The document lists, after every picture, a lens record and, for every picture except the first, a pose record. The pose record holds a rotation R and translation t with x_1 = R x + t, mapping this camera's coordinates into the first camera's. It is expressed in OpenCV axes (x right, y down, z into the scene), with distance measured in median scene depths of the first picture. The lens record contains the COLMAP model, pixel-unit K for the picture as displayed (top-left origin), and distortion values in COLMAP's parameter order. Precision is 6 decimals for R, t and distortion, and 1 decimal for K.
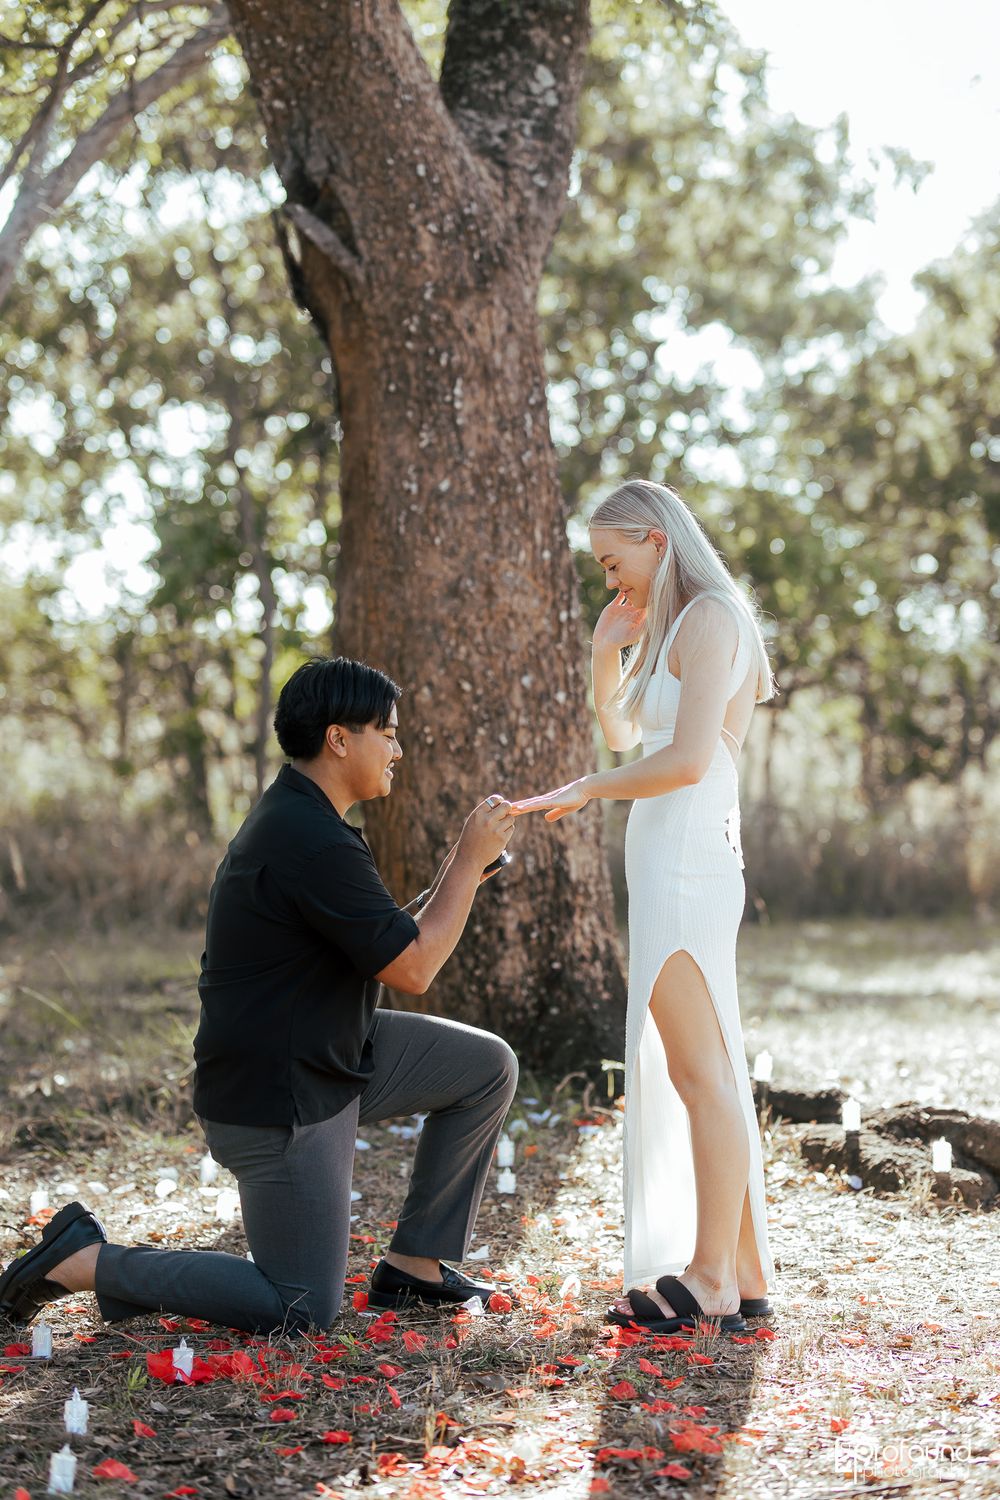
lens RADIAL K [[3460.7, 0, 513.3], [0, 3460.7, 731.5], [0, 0, 1]] dist [-0.024188, 0.000000]
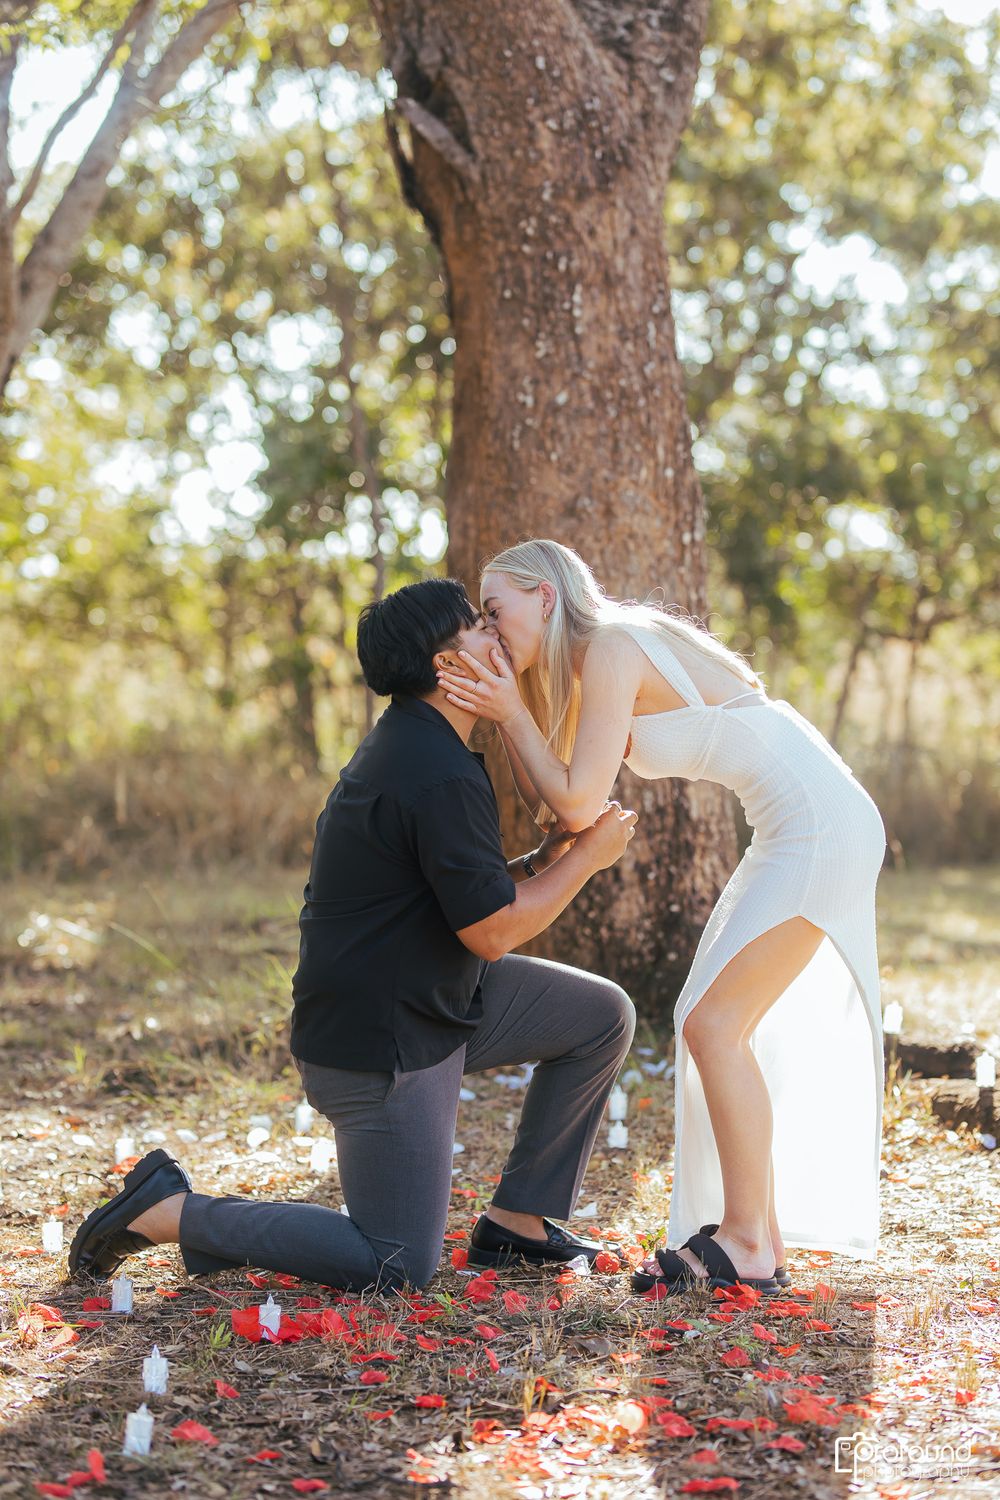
lens RADIAL K [[3634.6, 0, 506.8], [0, 3634.6, 744.4], [0, 0, 1]] dist [-0.034442, 0.000000]
pose [[0.999258, 0.010818, -0.036956, 0.002729], [-0.010028, 0.999718, 0.021517, 0.002024], [0.037179, -0.021130, 0.999085, 0.008819]]
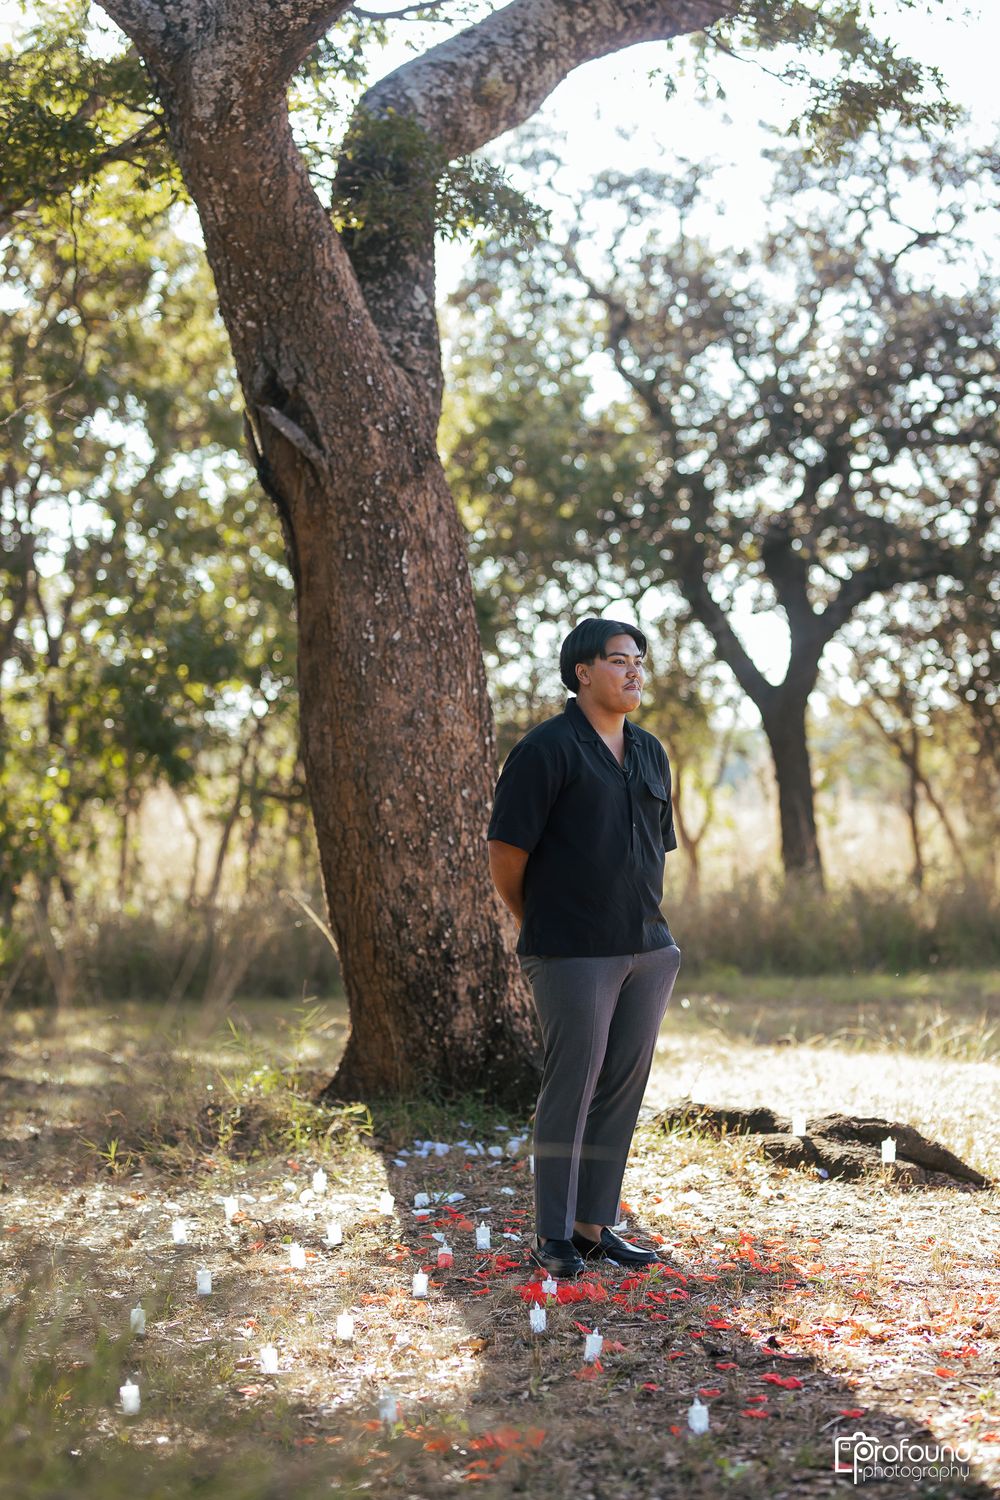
lens RADIAL K [[3634.6, 0, 499.1], [0, 3634.6, 754.7], [0, 0, 1]] dist [-0.034442, 0.000000]
pose [[0.974353, -0.007927, 0.224884, -0.276511], [0.011097, 0.999856, -0.012833, -0.011454], [-0.224750, 0.015000, 0.974301, -0.275351]]
